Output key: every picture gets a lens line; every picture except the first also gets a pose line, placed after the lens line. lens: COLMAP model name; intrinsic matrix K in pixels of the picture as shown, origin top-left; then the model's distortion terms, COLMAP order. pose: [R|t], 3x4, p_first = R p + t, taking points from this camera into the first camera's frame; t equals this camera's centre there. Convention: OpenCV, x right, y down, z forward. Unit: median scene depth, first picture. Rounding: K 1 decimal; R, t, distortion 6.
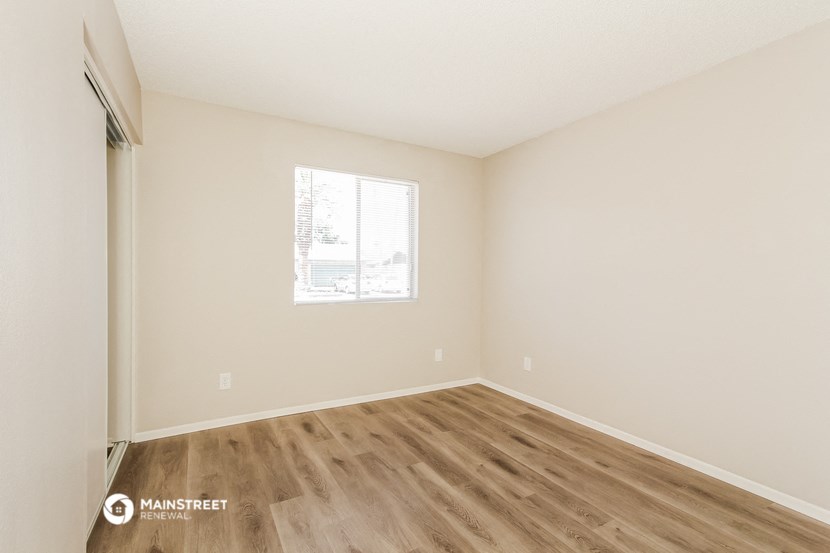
lens RADIAL K [[390.3, 0, 413.4], [0, 390.3, 280.3], [0, 0, 1]] dist [0.000574, 0.000134]
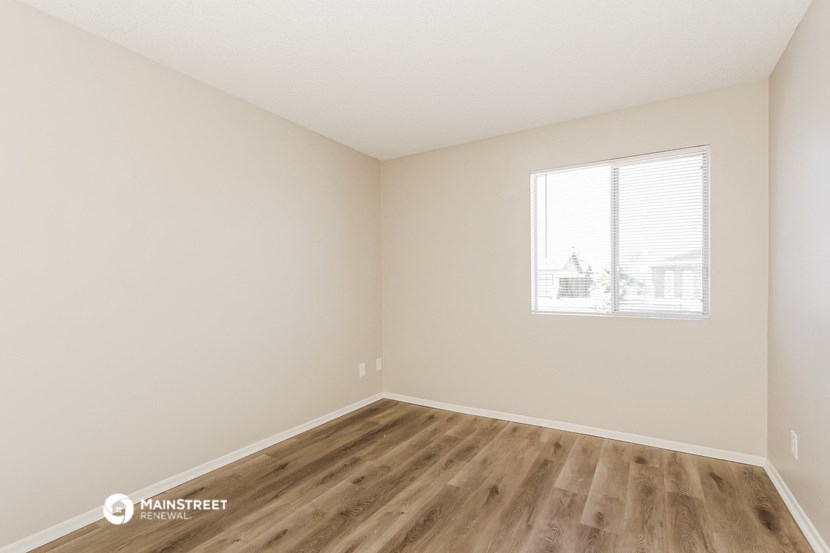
lens RADIAL K [[390.3, 0, 413.4], [0, 390.3, 280.3], [0, 0, 1]] dist [0.000574, 0.000134]
pose [[0.500358, -0.008464, -0.865777, 0.367430], [-0.009986, 0.999829, -0.015546, -0.001807], [0.865761, 0.016424, 0.500188, 0.220102]]
